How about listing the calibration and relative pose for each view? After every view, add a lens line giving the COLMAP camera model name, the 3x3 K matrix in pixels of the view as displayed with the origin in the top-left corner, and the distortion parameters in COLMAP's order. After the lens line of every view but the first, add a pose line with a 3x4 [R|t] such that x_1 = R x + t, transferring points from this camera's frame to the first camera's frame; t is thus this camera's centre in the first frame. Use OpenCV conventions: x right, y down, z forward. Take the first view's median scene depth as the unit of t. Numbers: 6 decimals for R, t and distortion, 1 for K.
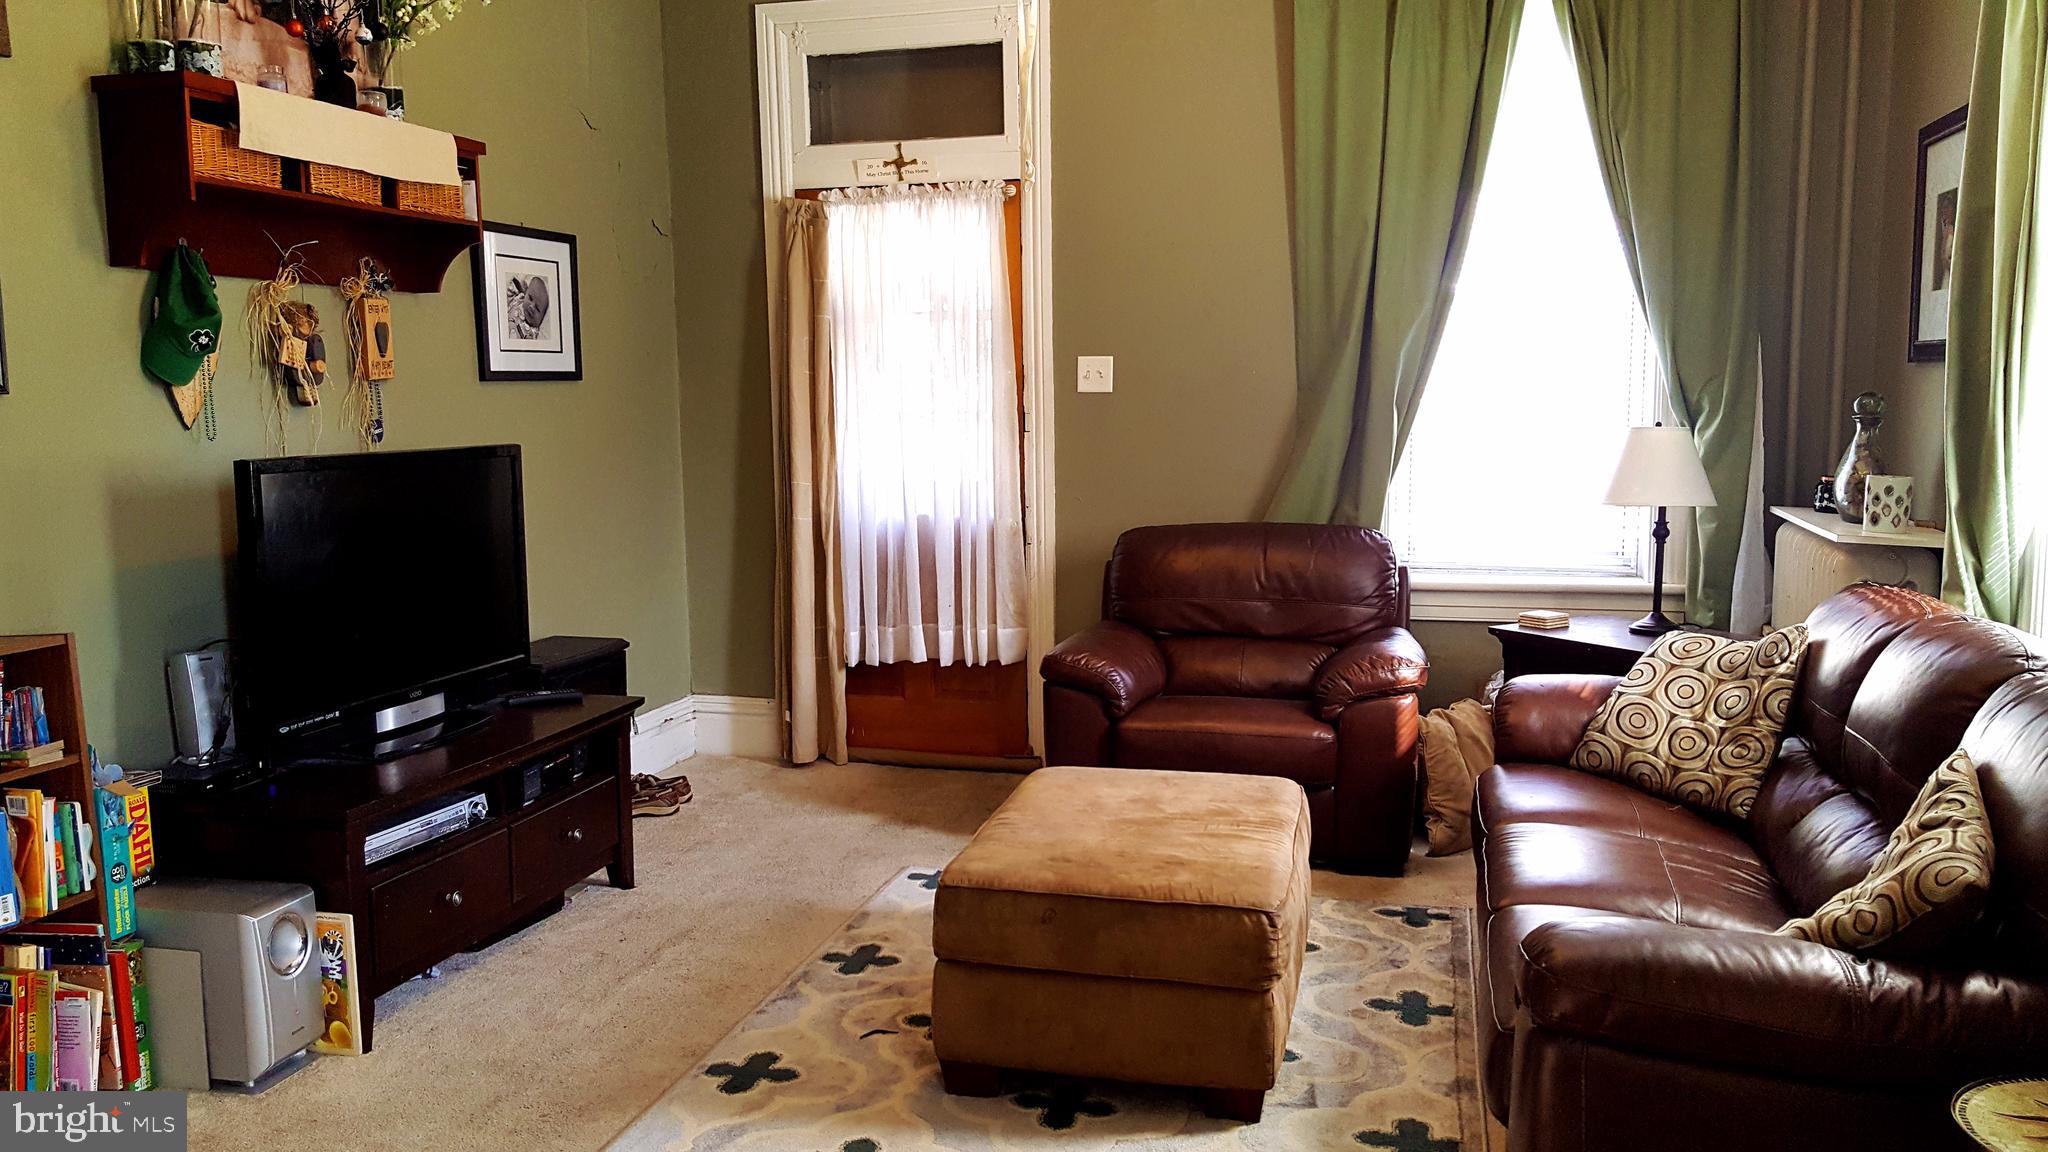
lens RADIAL K [[1604.0, 0, 1018.7], [0, 1604.0, 581.9], [0, 0, 1]] dist [0.047978, -0.043003]
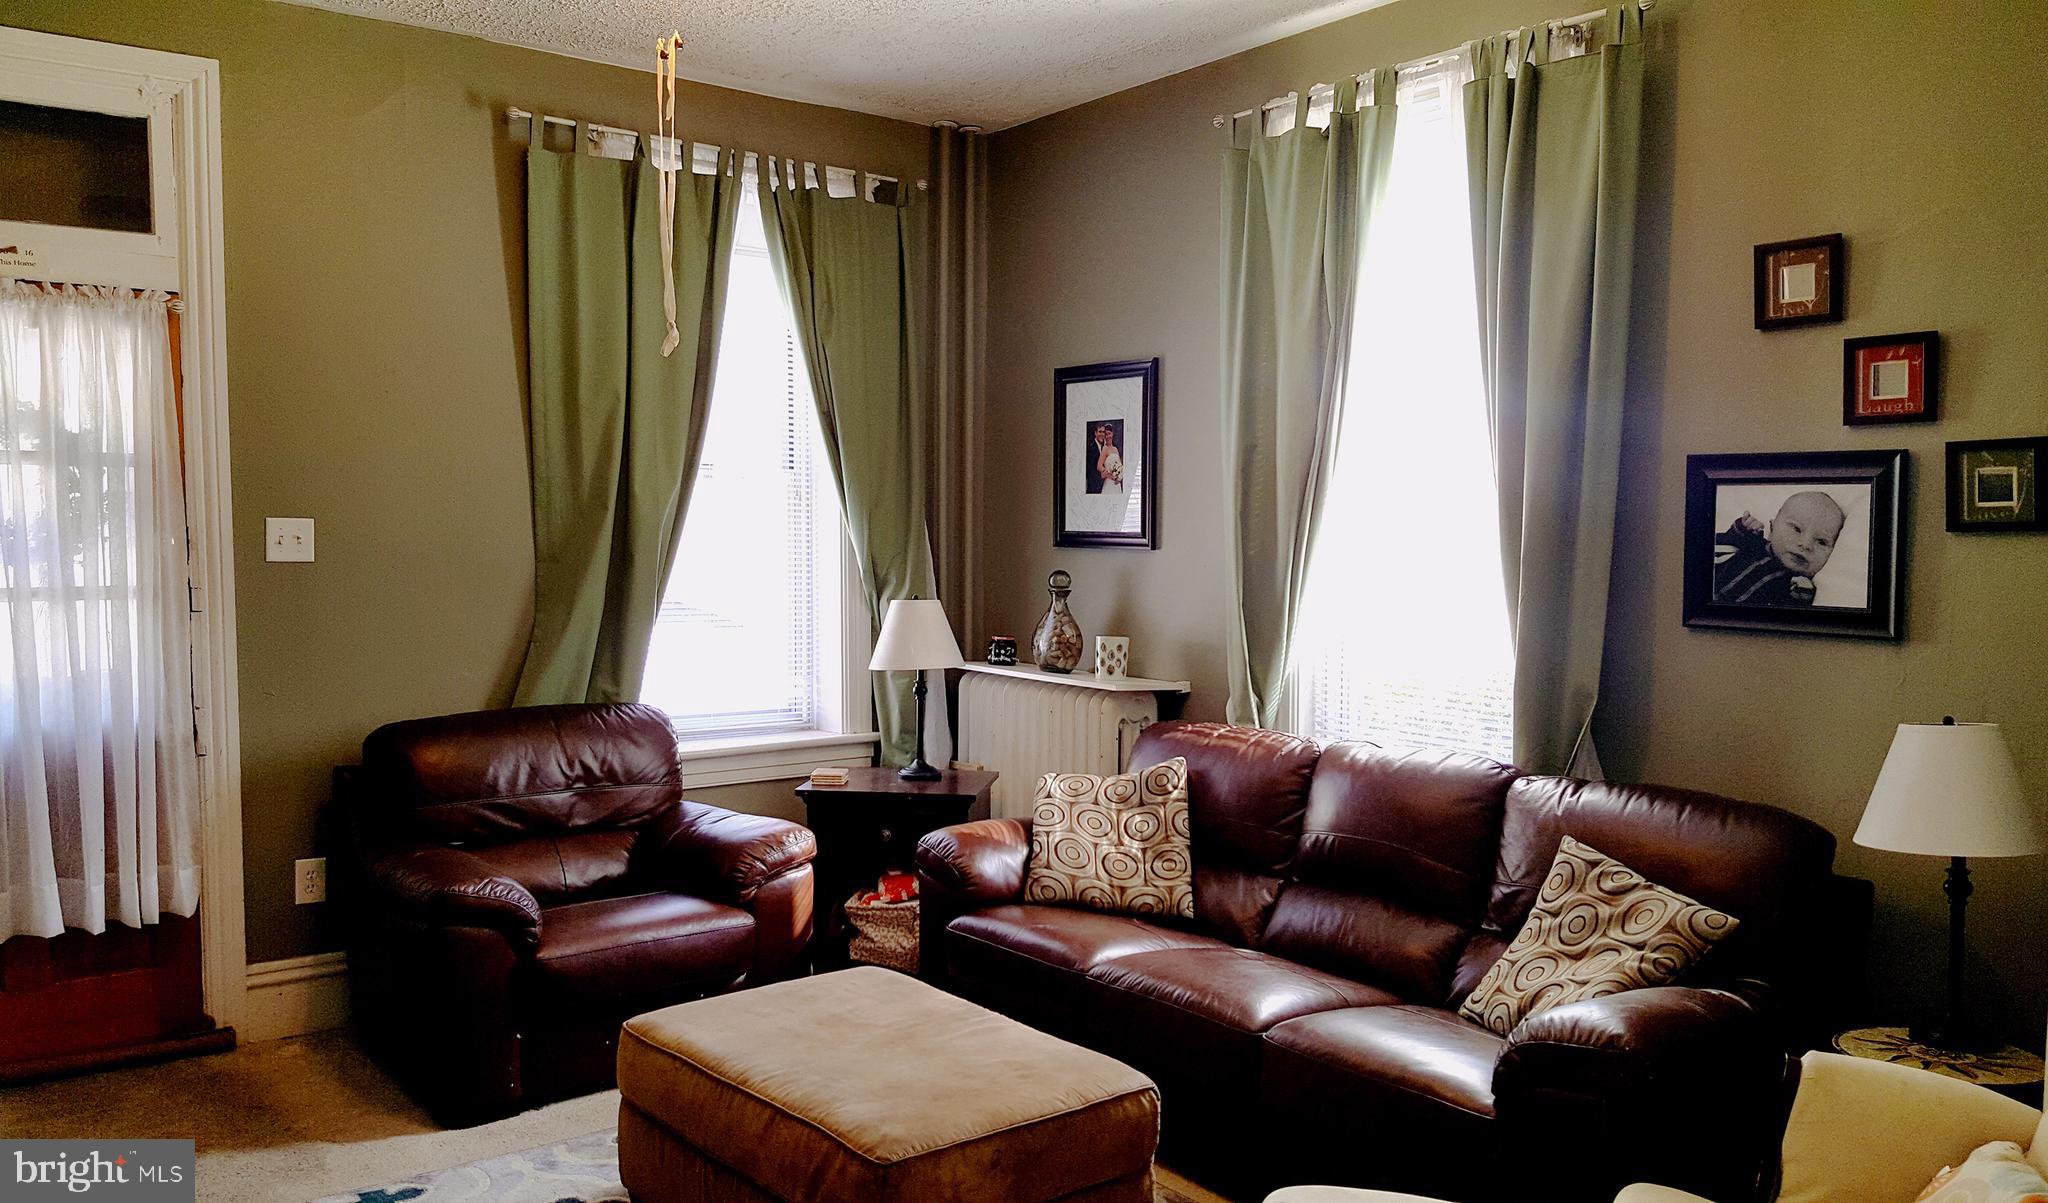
lens RADIAL K [[1528.8, 0, 1016.7], [0, 1528.8, 590.8], [0, 0, 1]] dist [0.037194, -0.008825]
pose [[0.606585, -0.014302, 0.794890, -0.400903], [0.078288, 0.996053, -0.041820, -0.046755], [-0.791155, 0.087598, 0.605310, 0.259116]]
